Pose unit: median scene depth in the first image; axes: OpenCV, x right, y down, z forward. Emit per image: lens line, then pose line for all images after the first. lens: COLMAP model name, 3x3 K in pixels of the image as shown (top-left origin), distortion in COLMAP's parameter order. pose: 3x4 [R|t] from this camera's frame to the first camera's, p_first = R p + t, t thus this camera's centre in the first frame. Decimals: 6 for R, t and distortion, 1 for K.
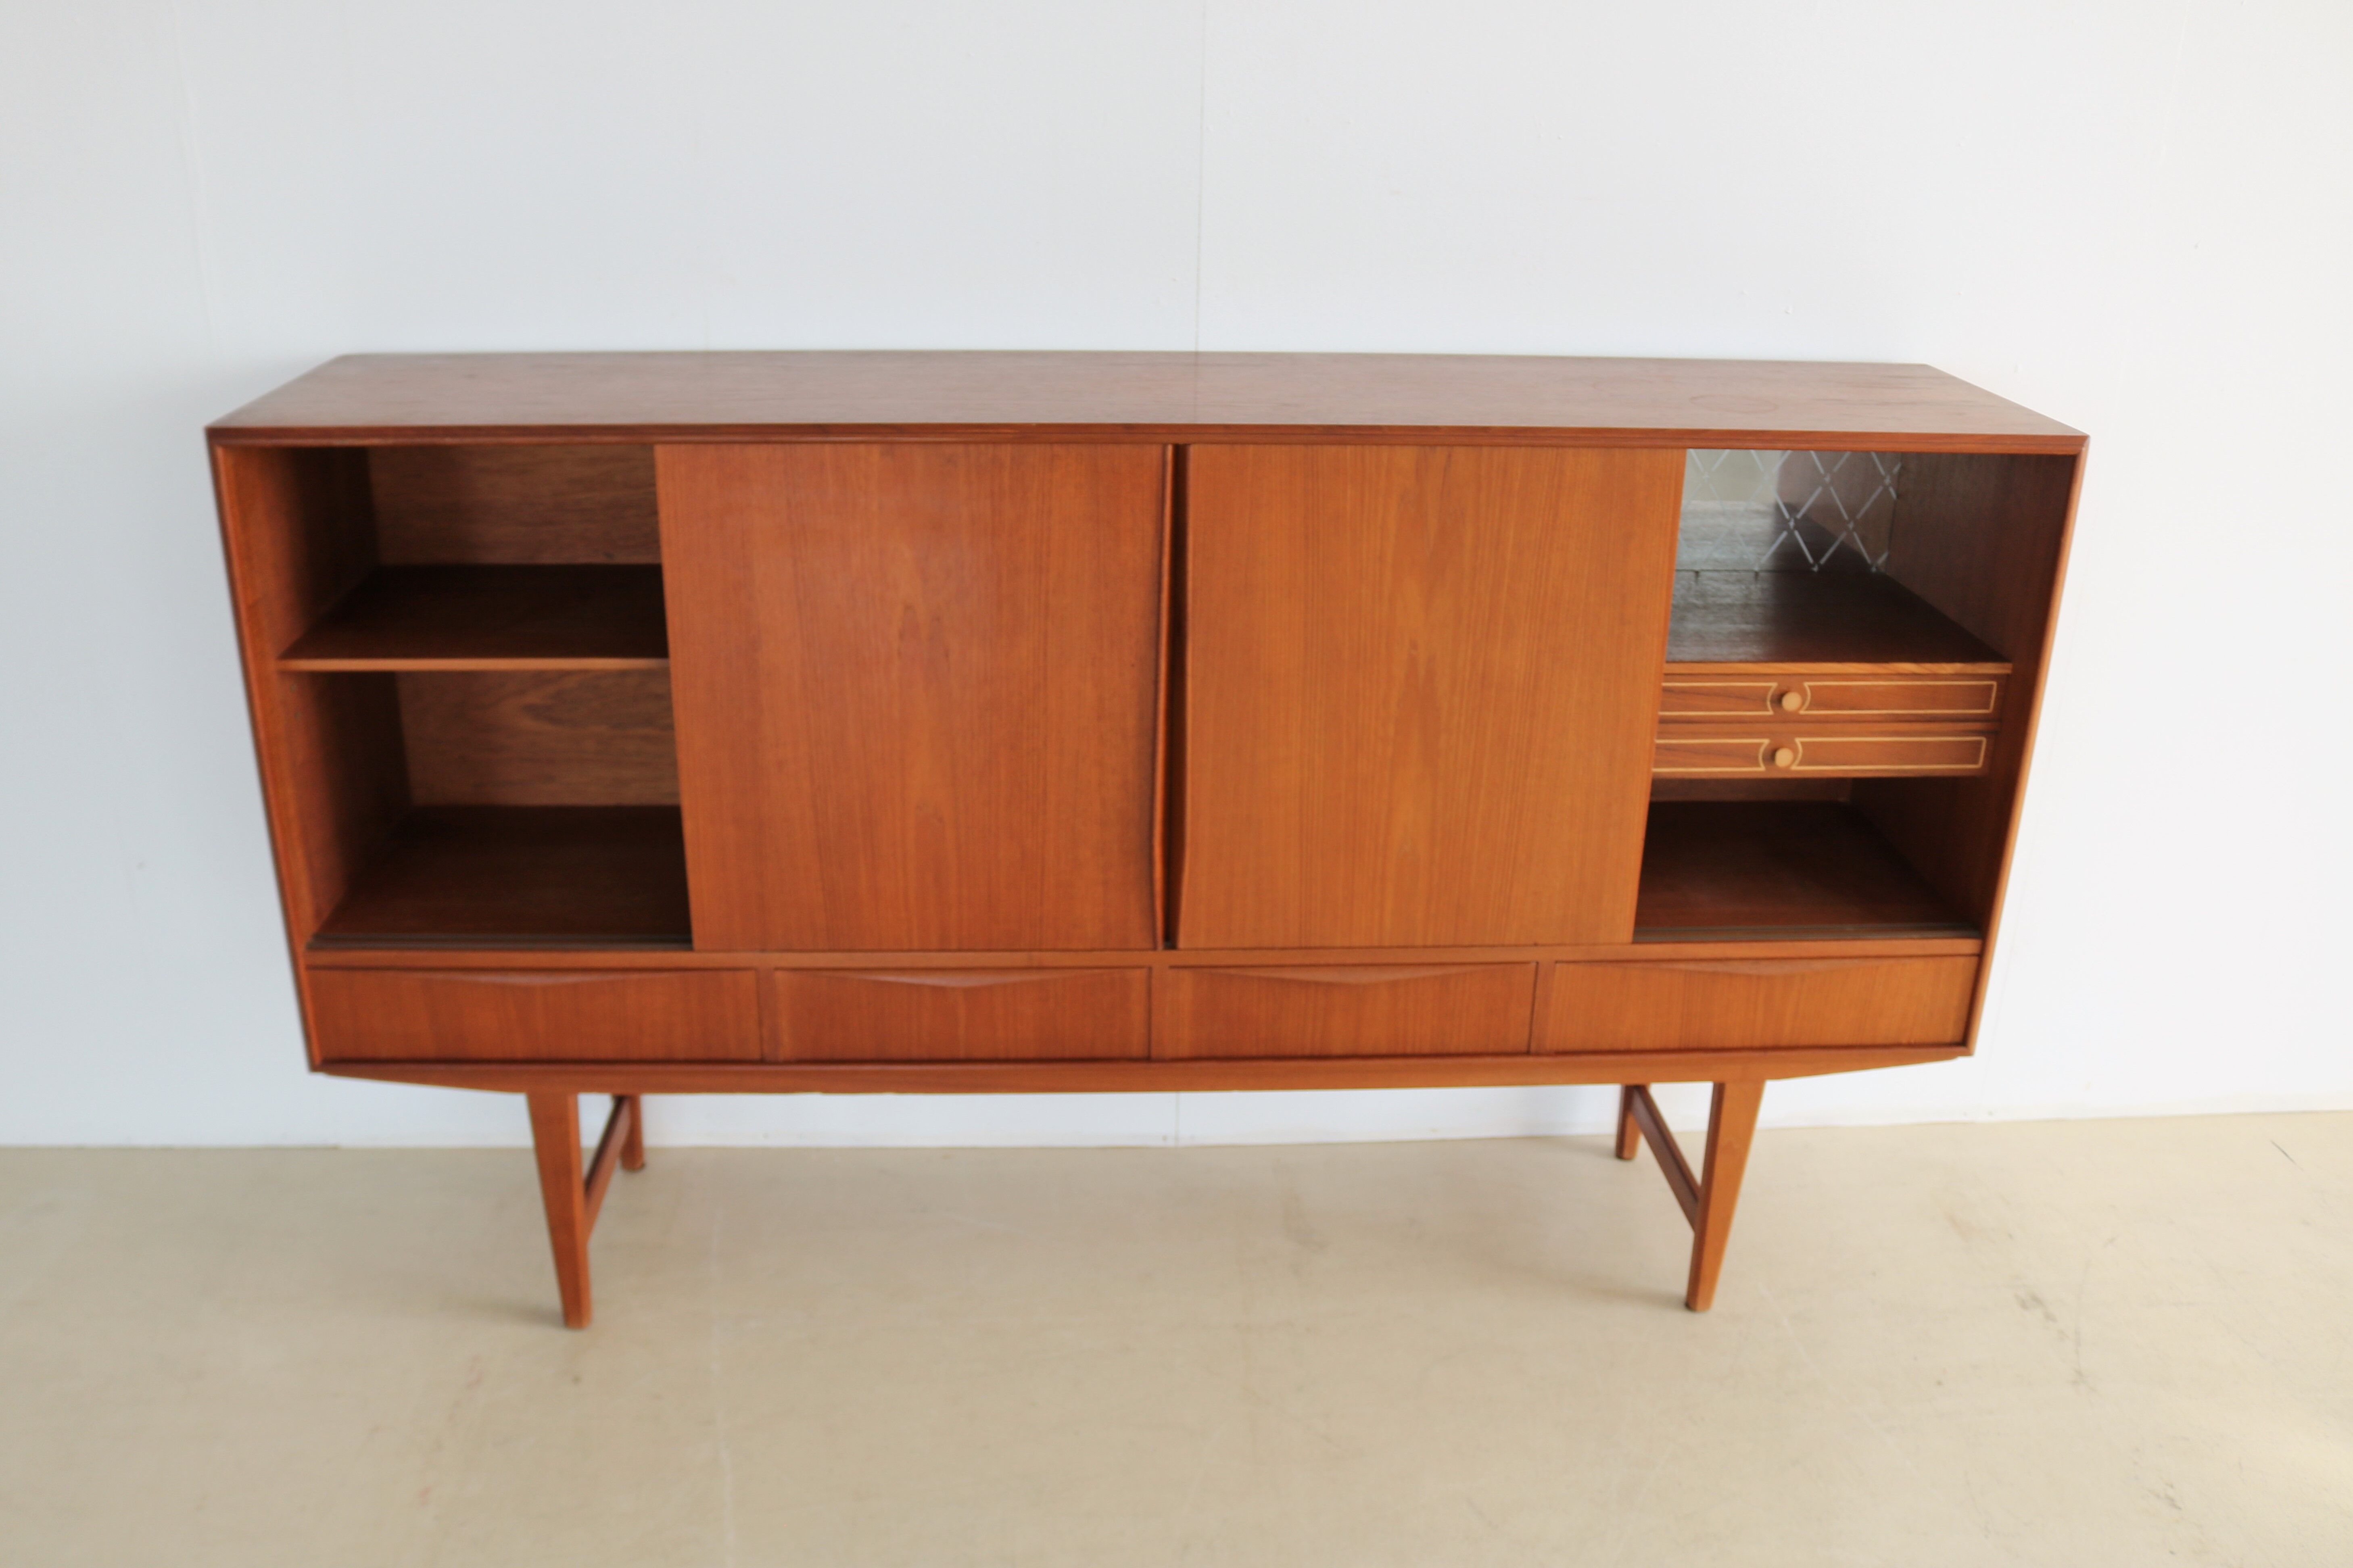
lens RADIAL K [[1989.0, 0, 1166.0], [0, 1989.0, 776.4], [0, 0, 1]] dist [-0.118028, 0.023931]
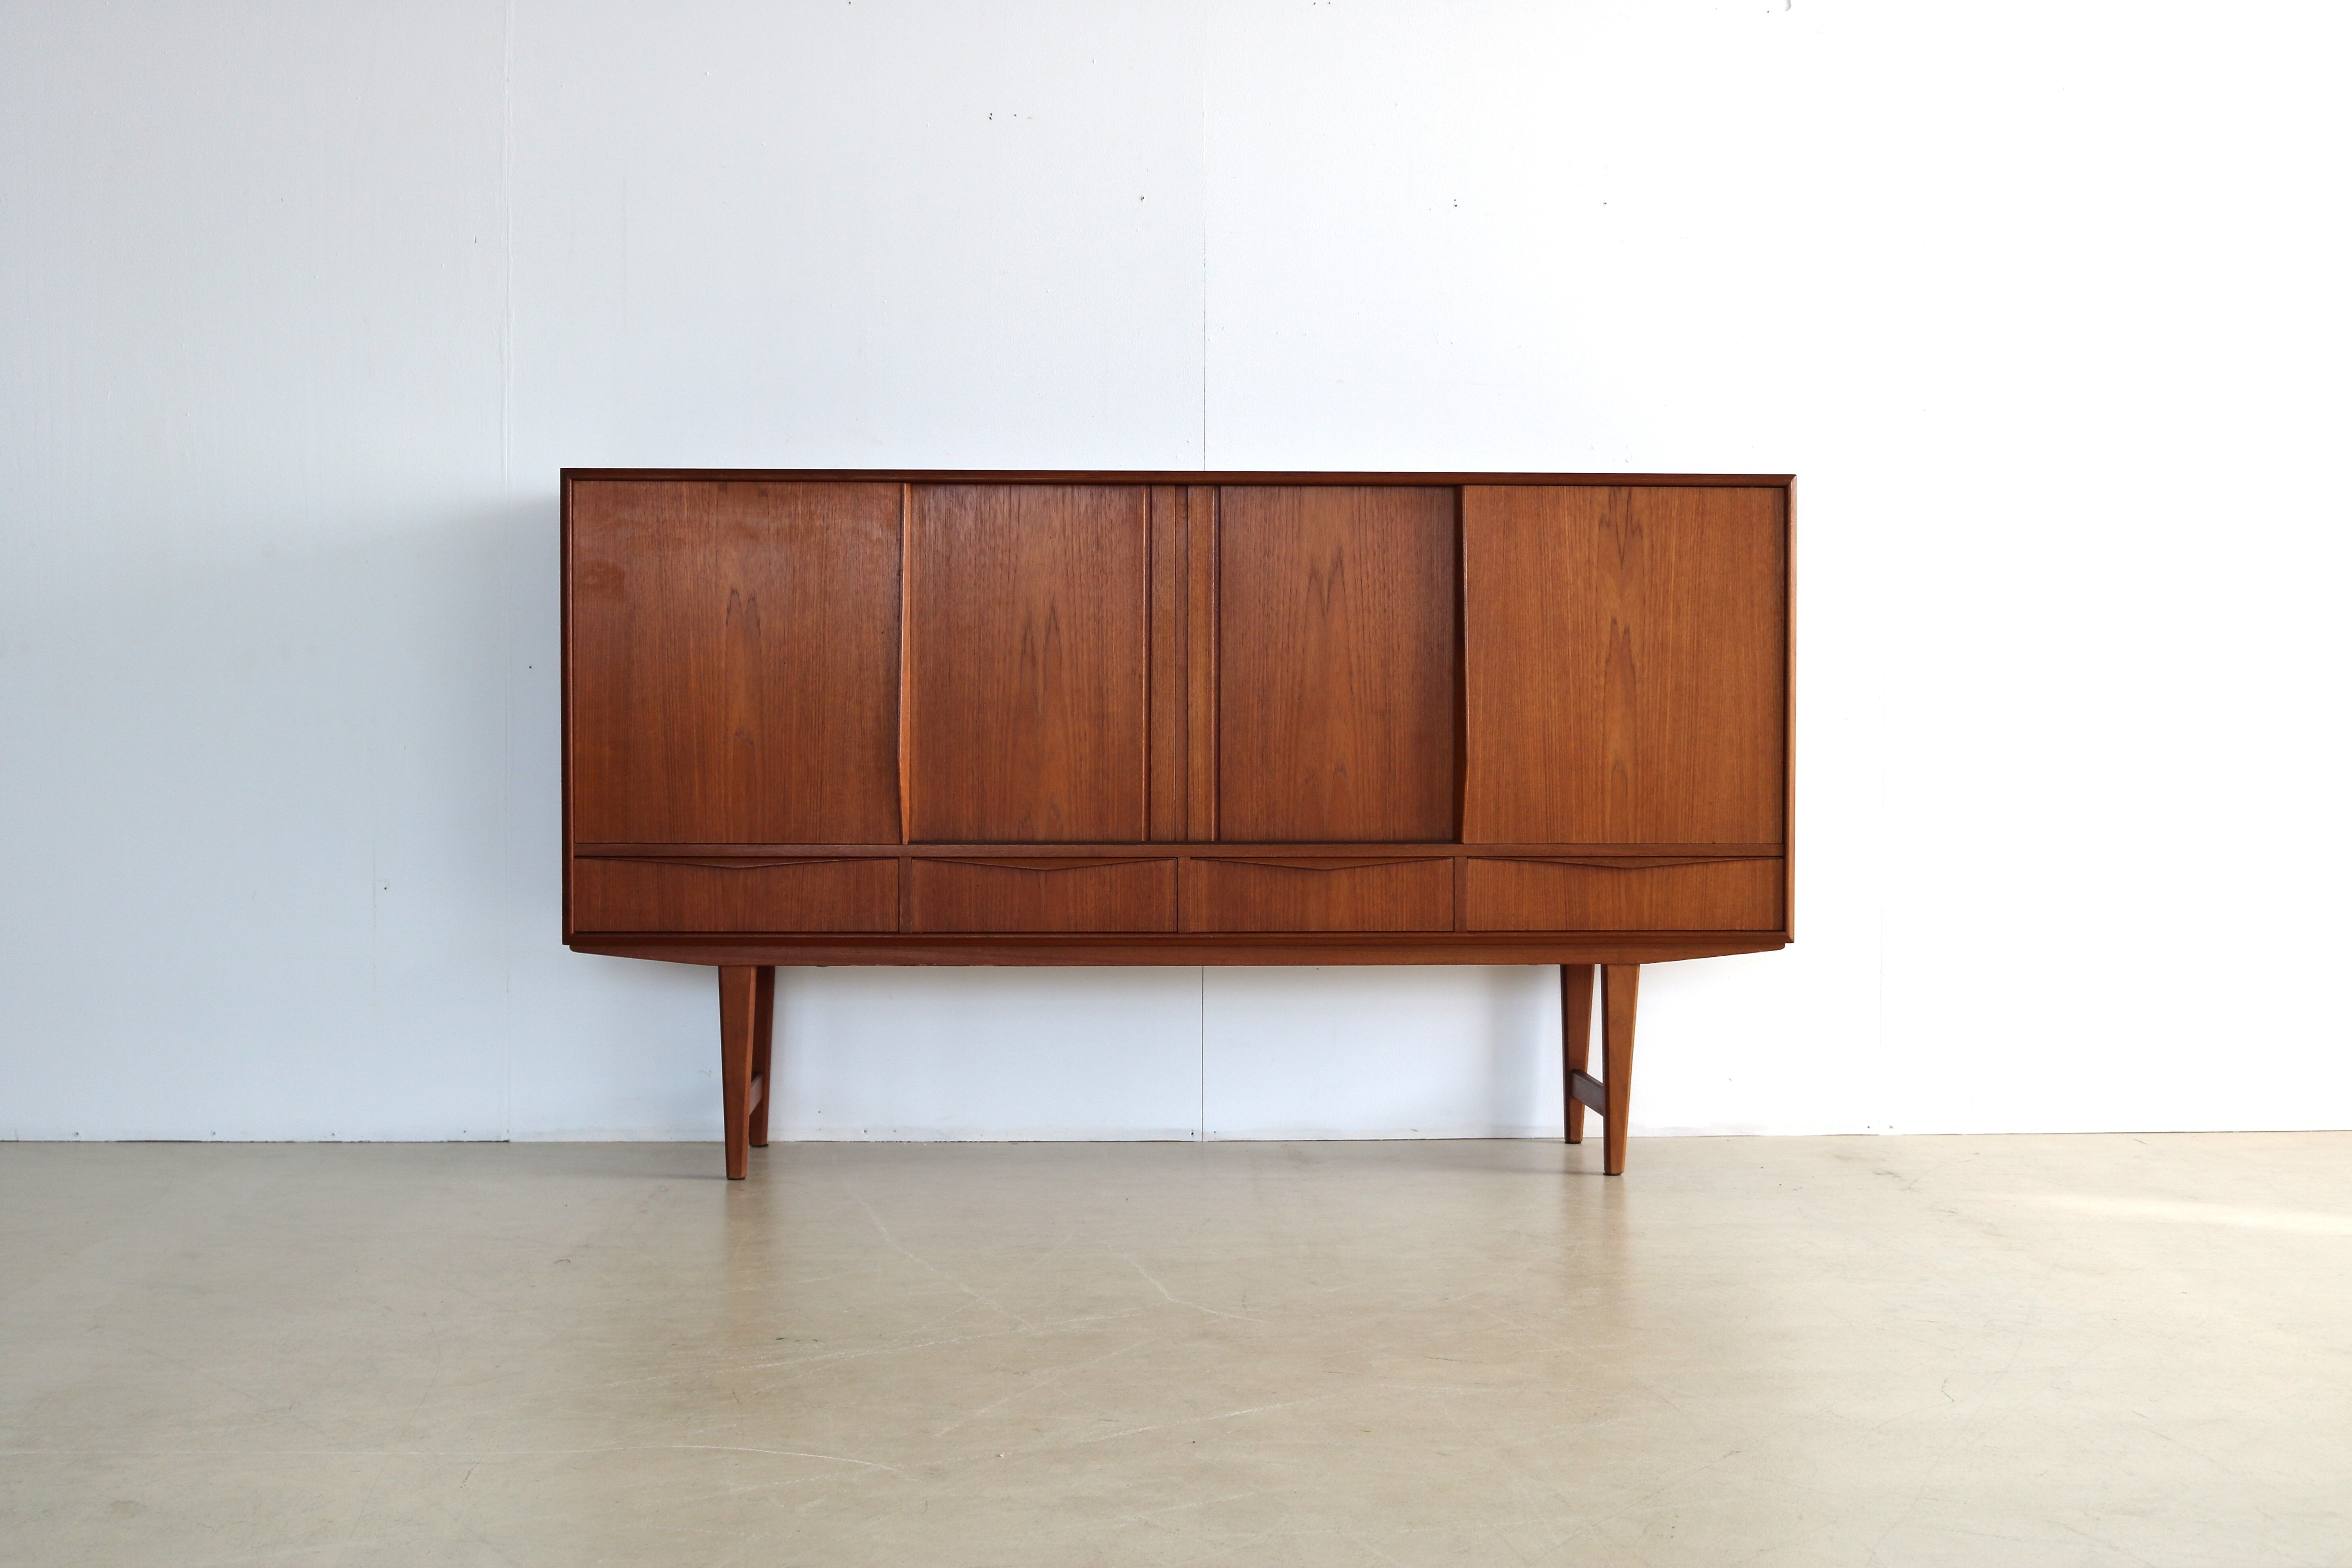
lens RADIAL K [[2999.7, 0, 1192.3], [0, 2999.7, 776.9], [0, 0, 1]] dist [-0.046239, 0.000000]
pose [[0.999872, -0.015988, 0.000223, 0.003269], [0.015063, 0.937121, -0.348679, 0.769778], [0.005366, 0.348638, 0.937242, -0.997669]]
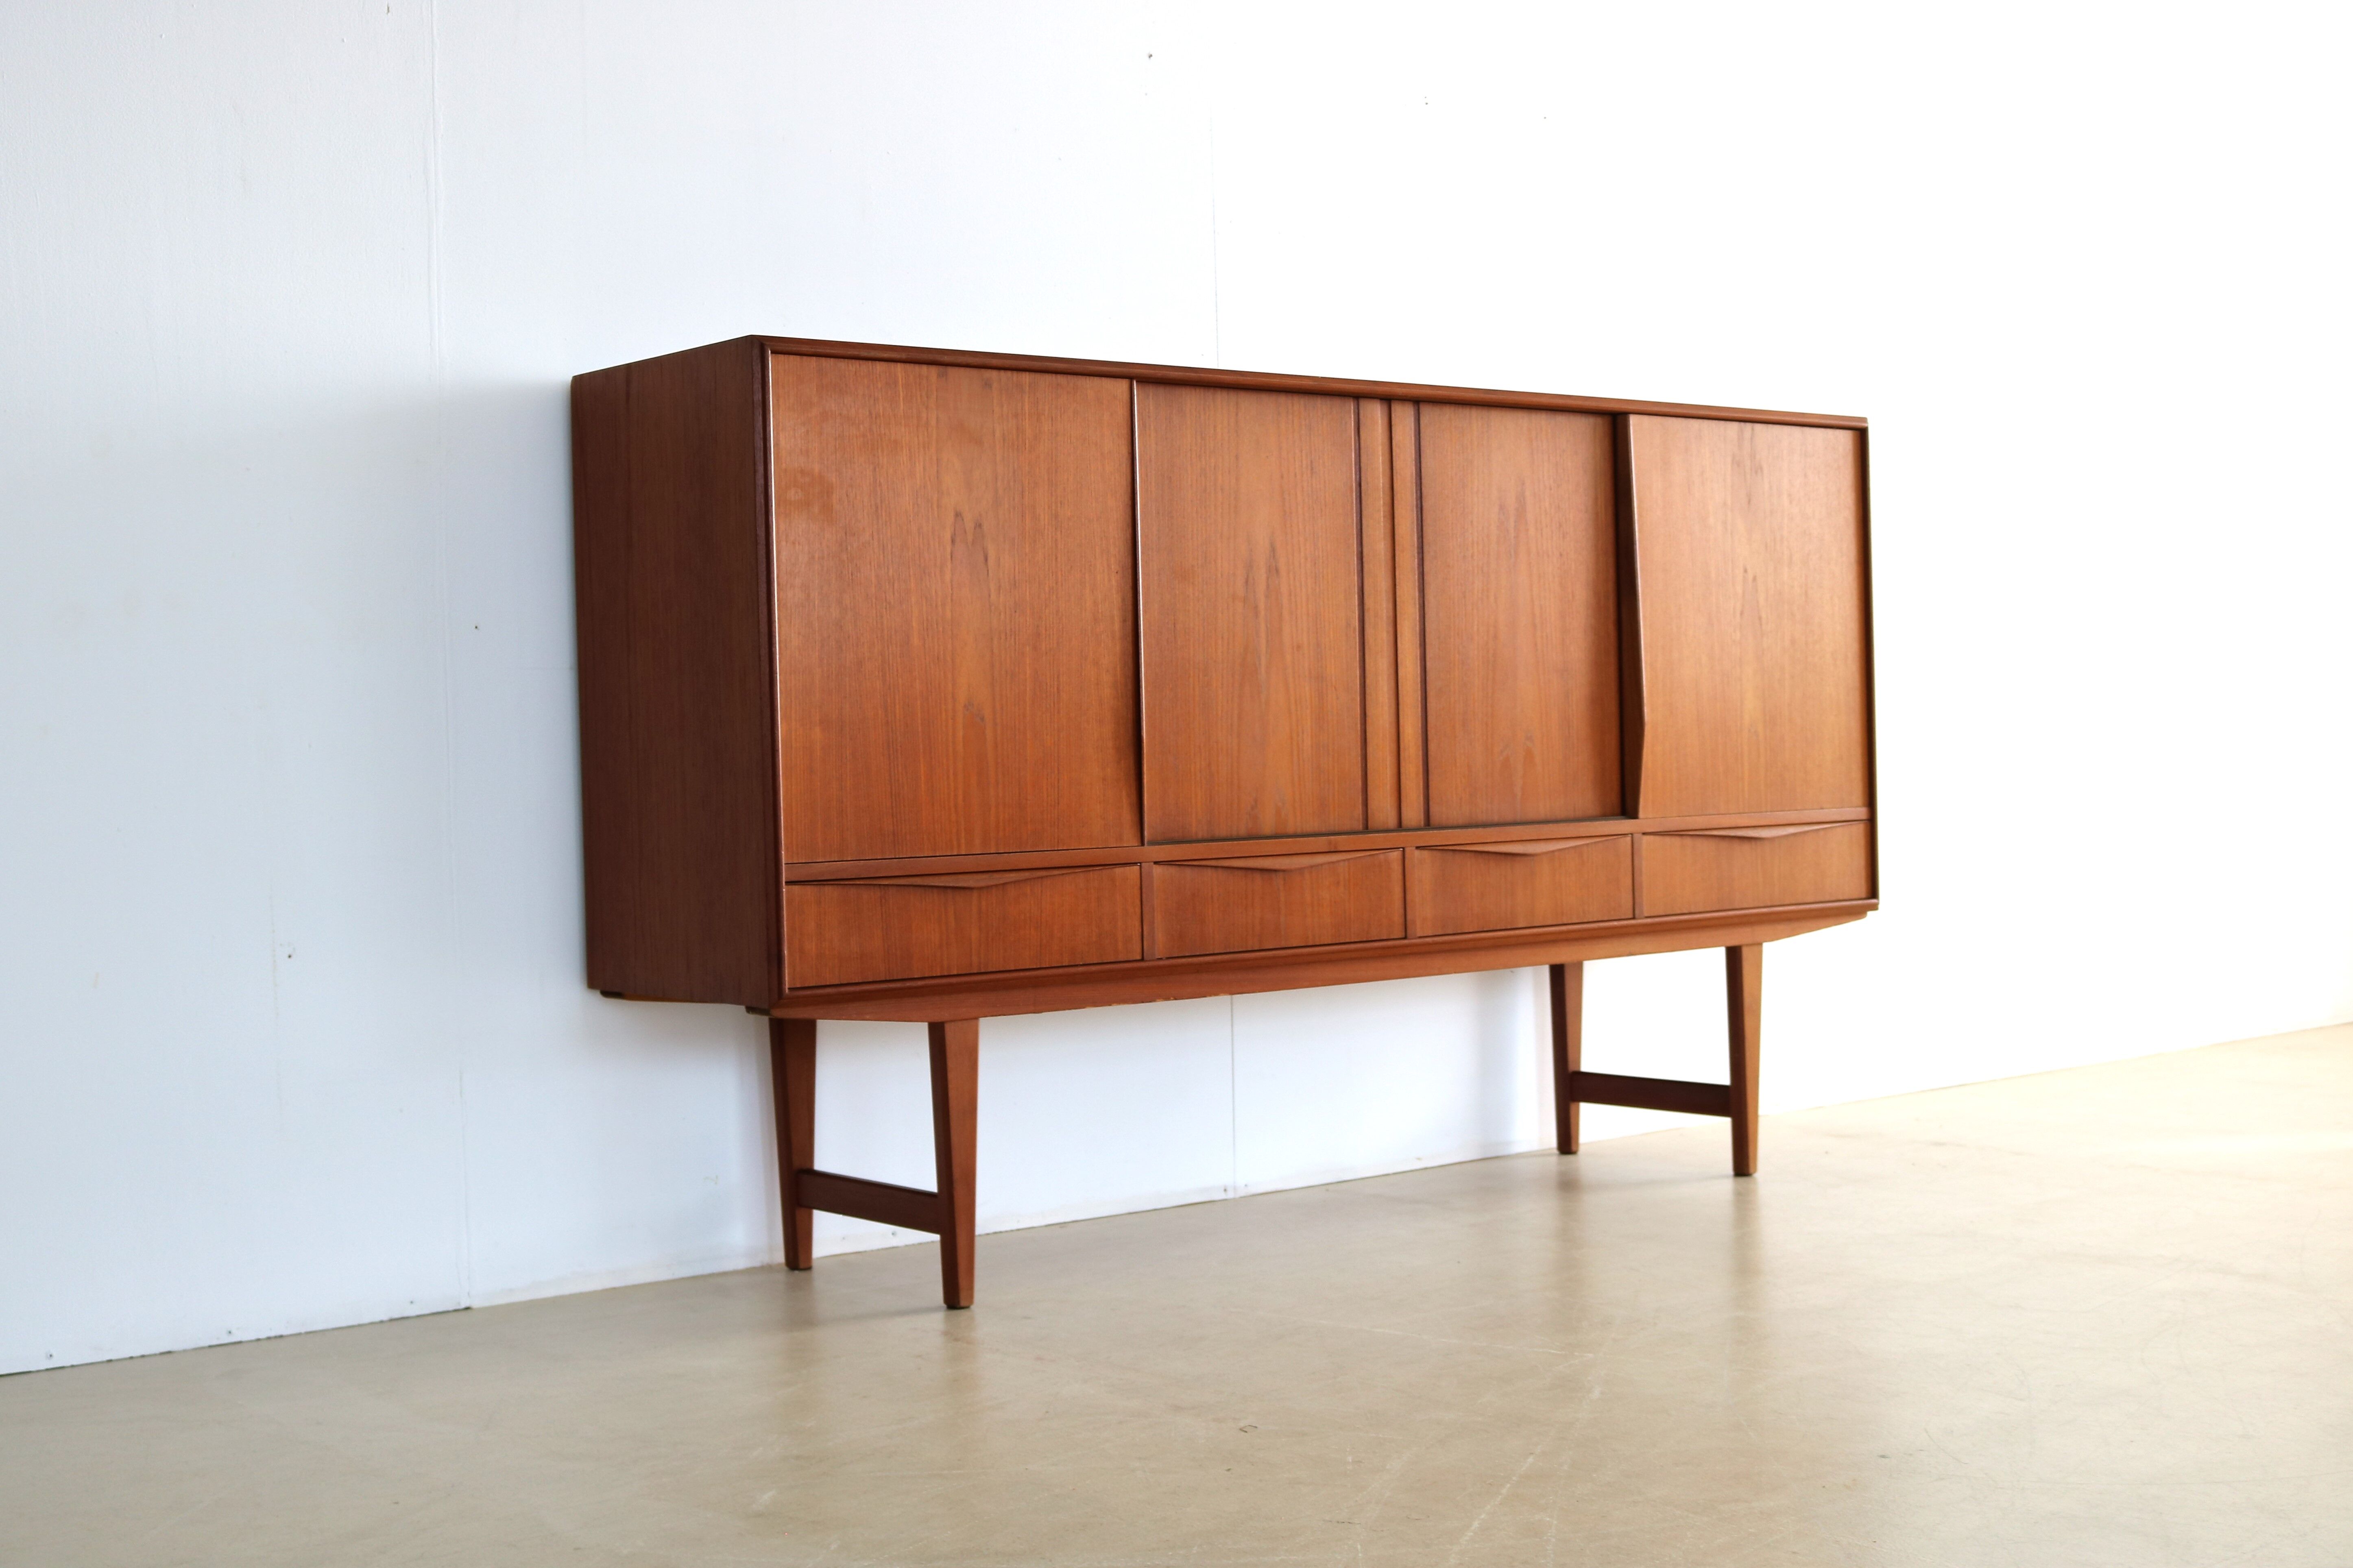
lens RADIAL K [[3000.6, 0, 1186.6], [0, 3000.6, 783.3], [0, 0, 1]] dist [-0.046239, 0.000000]
pose [[0.807927, -0.047426, 0.587371, -1.124206], [0.252317, 0.928605, -0.272082, 0.498500], [-0.532532, 0.368026, 0.762212, -0.286517]]
